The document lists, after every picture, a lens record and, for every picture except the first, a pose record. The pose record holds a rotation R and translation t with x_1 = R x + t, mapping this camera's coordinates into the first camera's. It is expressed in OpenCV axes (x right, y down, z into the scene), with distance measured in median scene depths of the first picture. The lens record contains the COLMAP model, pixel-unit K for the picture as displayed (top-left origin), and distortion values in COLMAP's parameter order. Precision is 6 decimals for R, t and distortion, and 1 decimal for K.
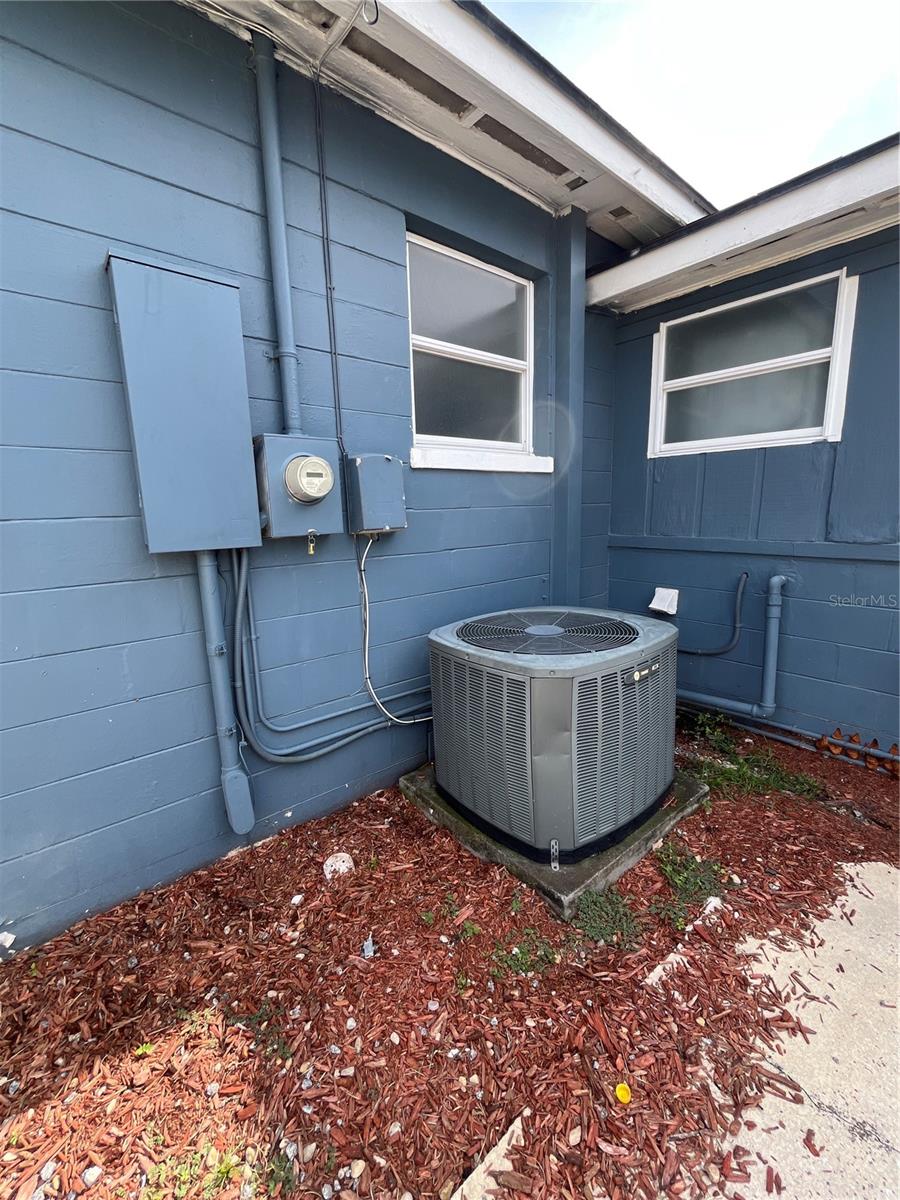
lens RADIAL K [[487.2, 0, 445.6], [0, 487.2, 600.3], [0, 0, 1]] dist [0.001584, 0.000170]
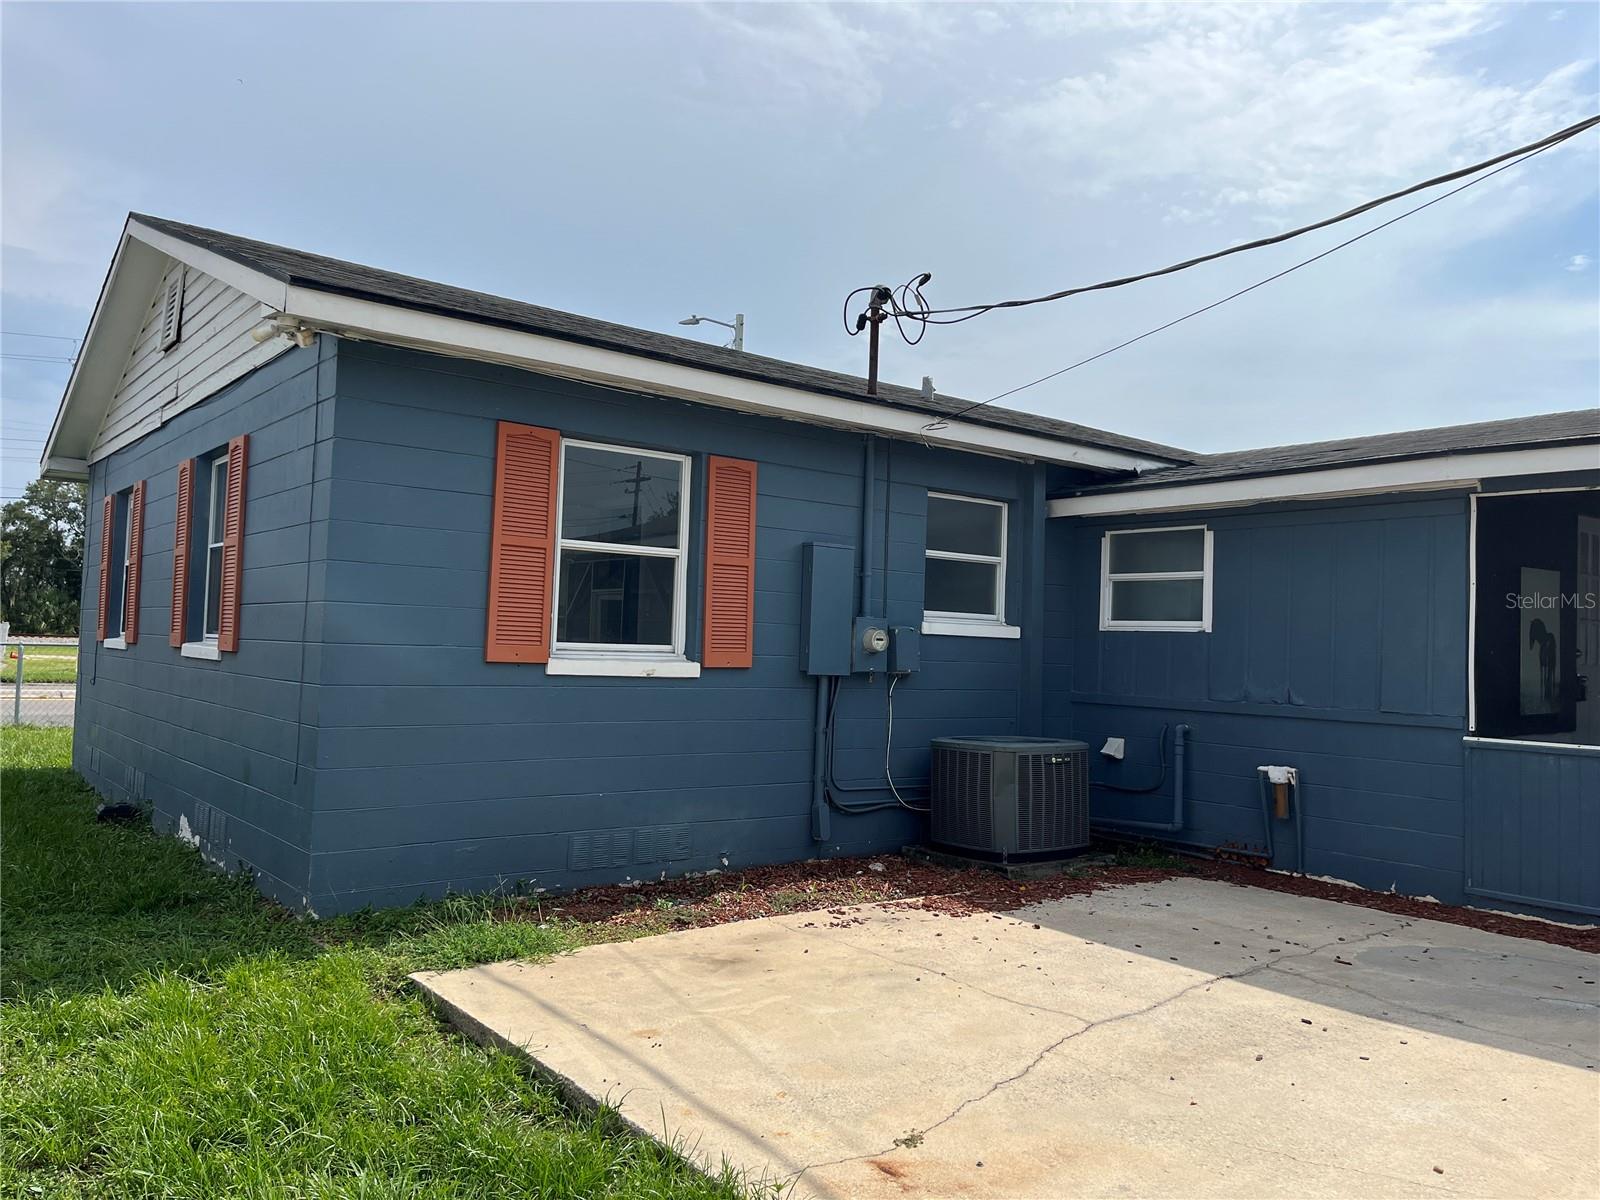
lens RADIAL K [[1225.0, 0, 802.0], [0, 1225.0, 592.3], [0, 0, 1]] dist [0.048047, -0.072104]
pose [[0.997904, 0.057149, -0.030366, -0.310524], [-0.062717, 0.969723, -0.236017, 0.494151], [0.015958, 0.237426, 0.971274, -2.570650]]
